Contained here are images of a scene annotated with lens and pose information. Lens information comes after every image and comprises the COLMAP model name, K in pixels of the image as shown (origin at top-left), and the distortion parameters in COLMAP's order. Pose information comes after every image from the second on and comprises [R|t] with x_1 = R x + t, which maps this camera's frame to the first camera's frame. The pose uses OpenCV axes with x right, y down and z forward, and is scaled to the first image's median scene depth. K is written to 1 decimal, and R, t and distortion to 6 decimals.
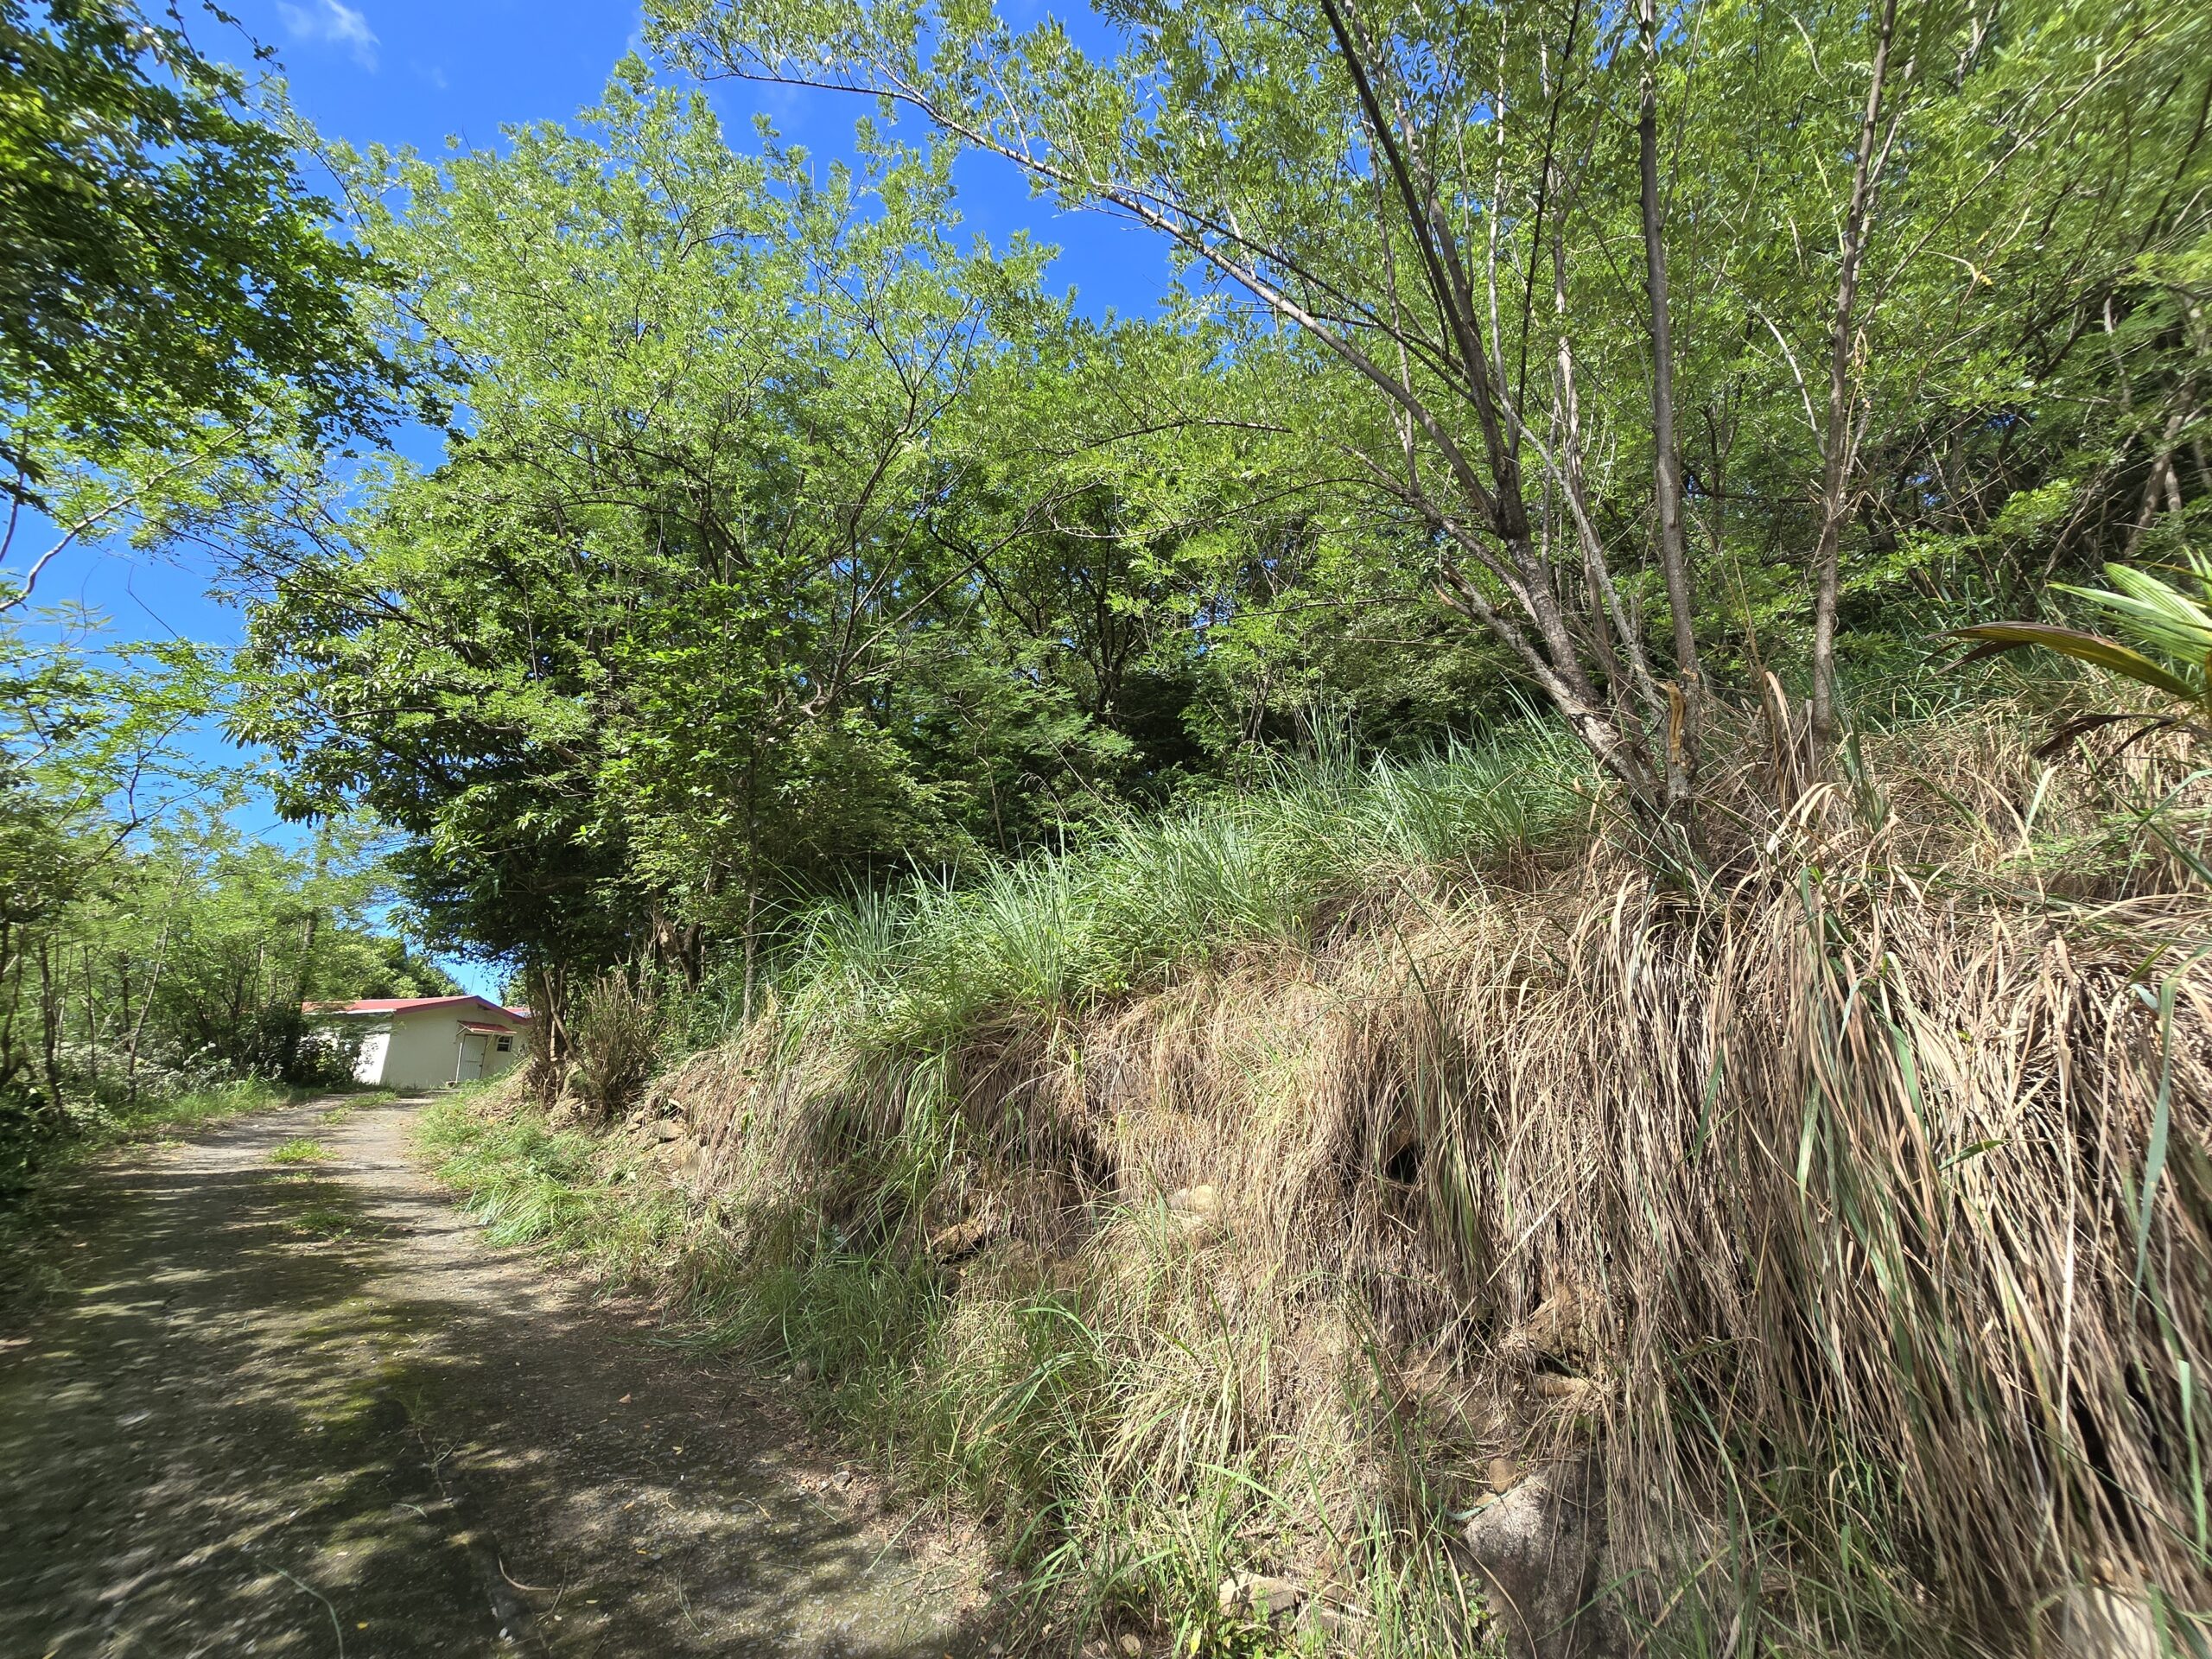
lens RADIAL K [[911.3, 0, 1106.0], [0, 911.3, 829.5], [0, 0, 1]] dist [0.001210, 0.000614]
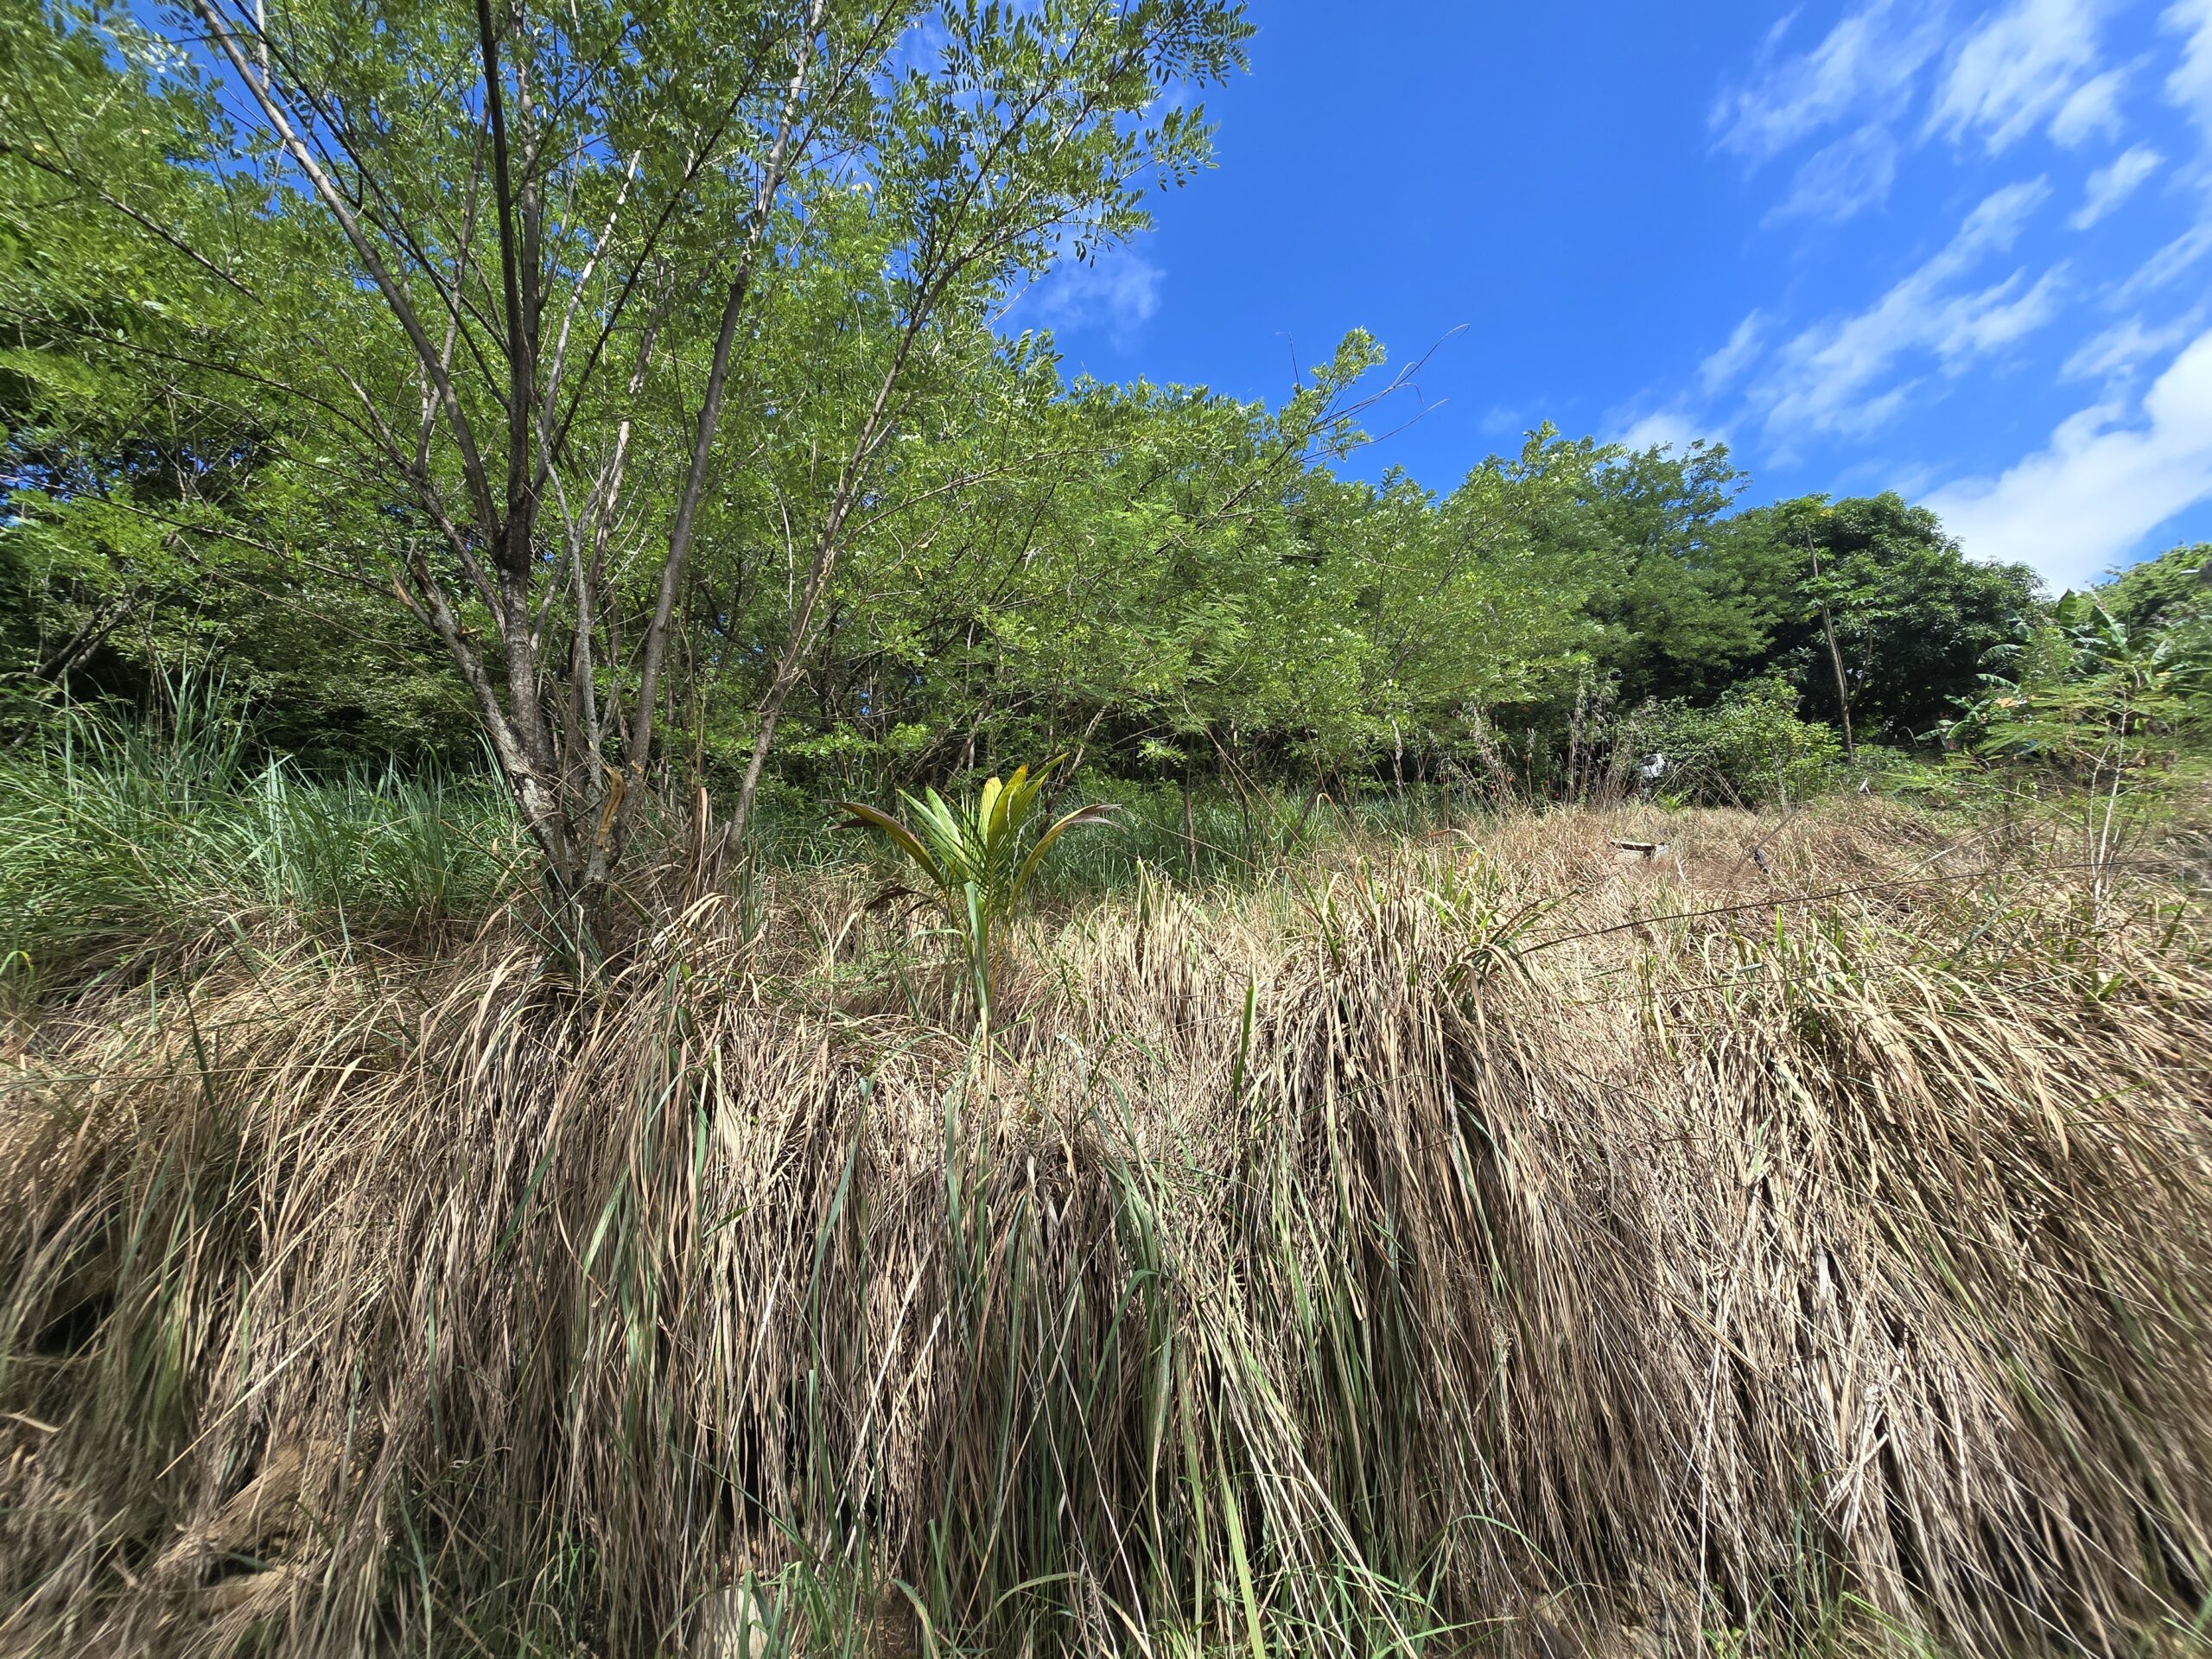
lens RADIAL K [[911.3, 0, 1106.0], [0, 911.3, 829.5], [0, 0, 1]] dist [0.001210, 0.000614]
pose [[0.484519, 0.250156, 0.838250, 0.043806], [-0.172634, 0.966739, -0.188716, 0.002493], [-0.857577, -0.053274, 0.511589, 0.003449]]
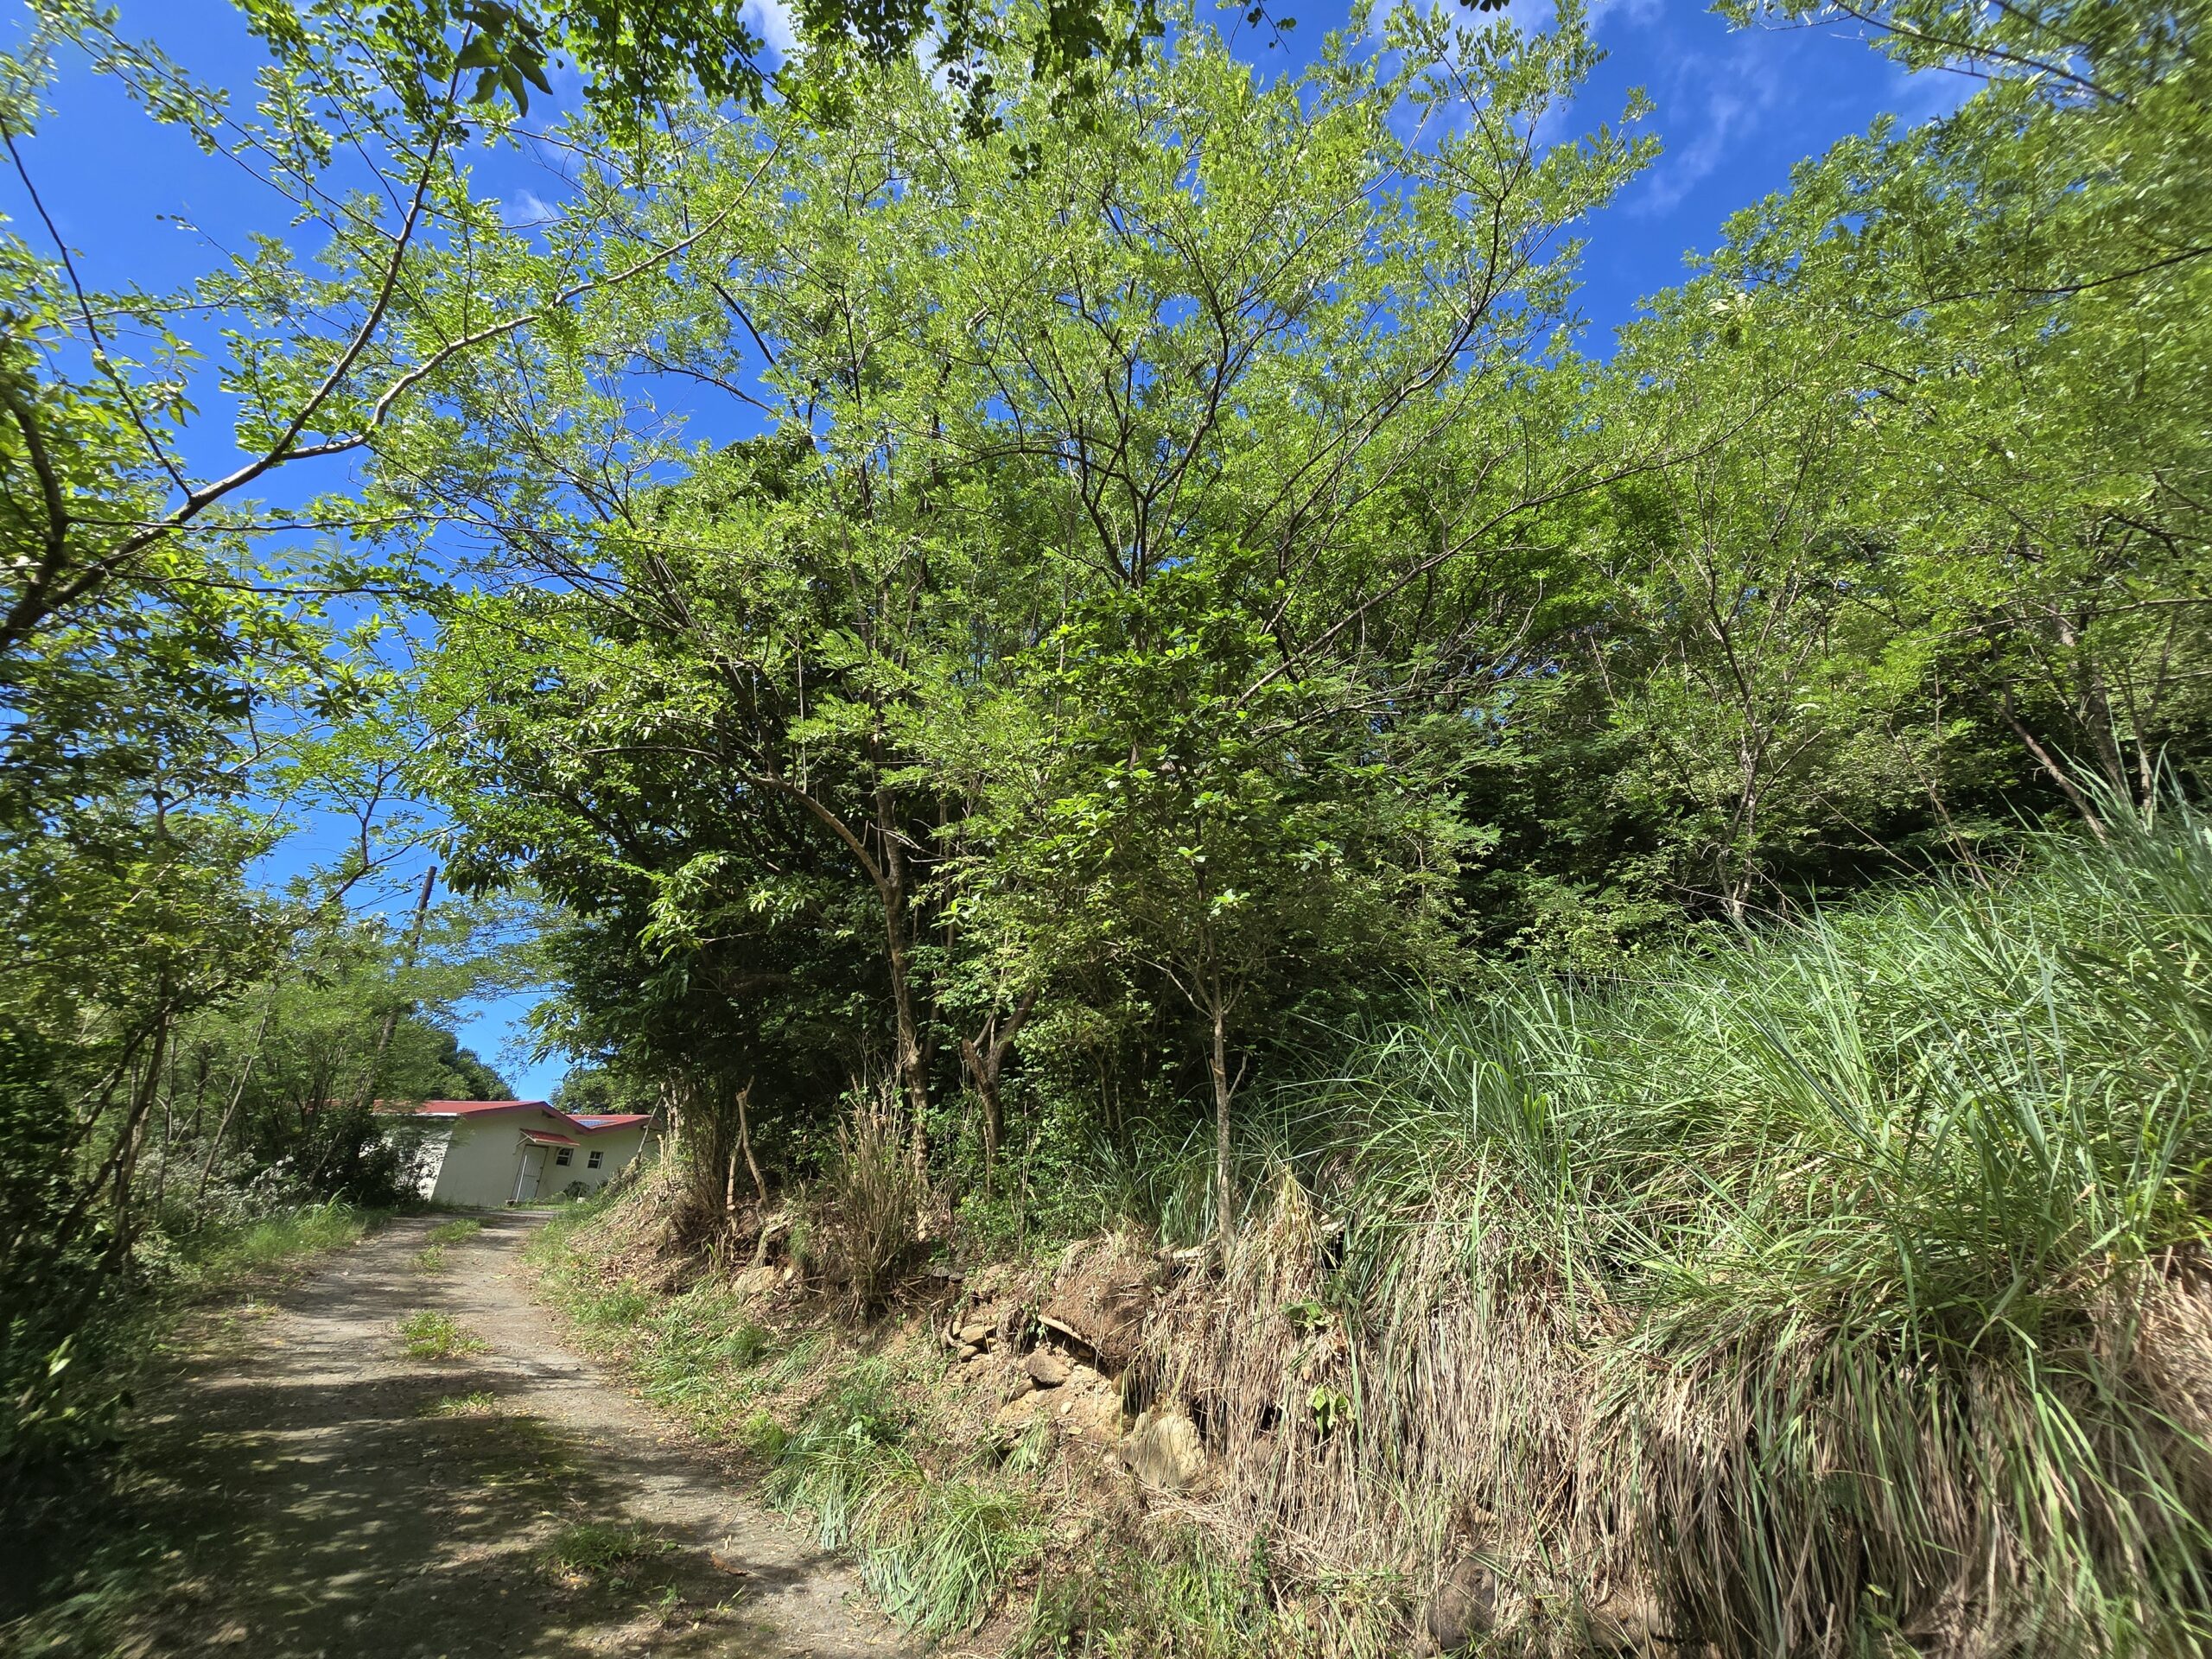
lens RADIAL K [[911.3, 0, 1106.0], [0, 911.3, 829.5], [0, 0, 1]] dist [0.001210, 0.000614]
pose [[0.998898, 0.033642, -0.032714, -0.151643], [-0.037538, 0.991209, -0.126865, 0.009057], [0.028159, 0.127954, 0.991380, 0.105020]]
